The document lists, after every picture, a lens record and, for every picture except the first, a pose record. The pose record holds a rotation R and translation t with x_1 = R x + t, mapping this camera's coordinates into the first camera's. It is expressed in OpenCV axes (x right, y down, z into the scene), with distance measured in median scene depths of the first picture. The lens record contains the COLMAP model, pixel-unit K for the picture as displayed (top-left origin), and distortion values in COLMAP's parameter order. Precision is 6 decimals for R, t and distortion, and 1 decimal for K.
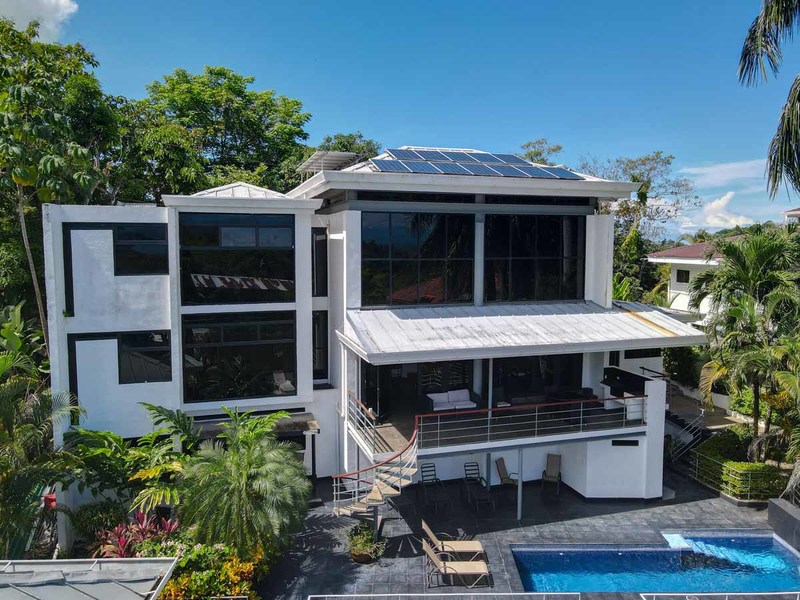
lens RADIAL K [[616.4, 0, 403.2], [0, 616.4, 287.5], [0, 0, 1]] dist [0.024800, -0.004053]
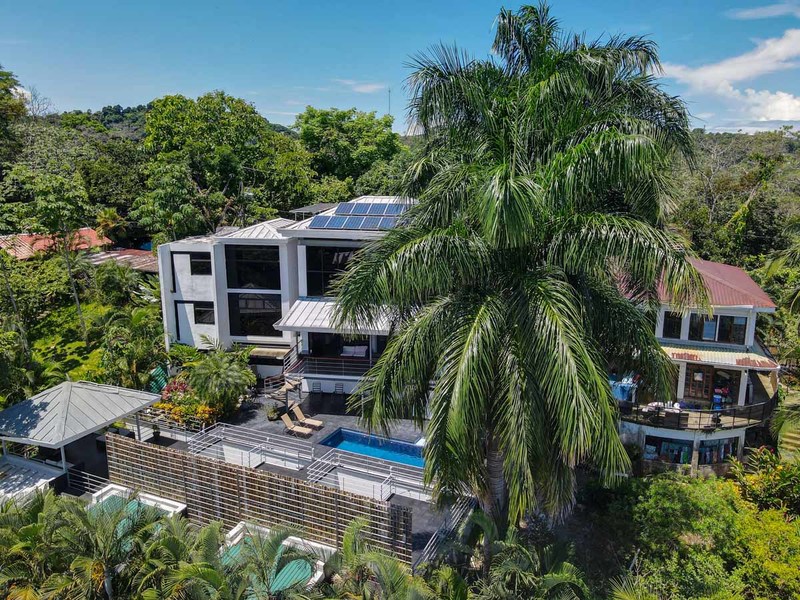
lens RADIAL K [[616.4, 0, 403.2], [0, 616.4, 287.5], [0, 0, 1]] dist [0.024800, -0.004053]
pose [[0.897727, 0.087188, -0.431838, 1.019286], [-0.032867, 0.990744, 0.131706, -0.255533], [0.439324, -0.104043, 0.892283, -0.545356]]
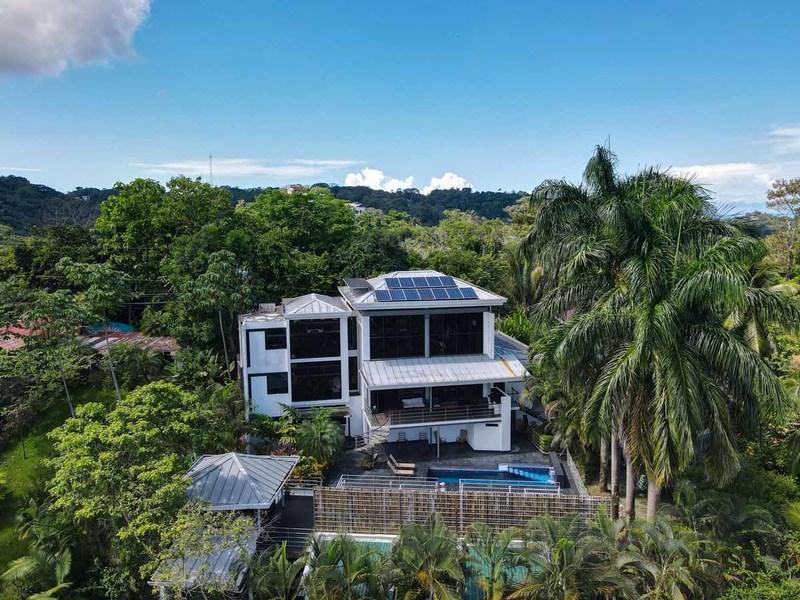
lens RADIAL K [[632.2, 0, 386.9], [0, 632.2, 271.7], [0, 0, 1]] dist [0.001141, -0.001242]
pose [[0.991478, -0.002923, -0.130240, 0.288586], [0.005056, 0.999858, 0.016054, -0.321070], [0.130175, -0.016576, 0.991352, -1.224880]]
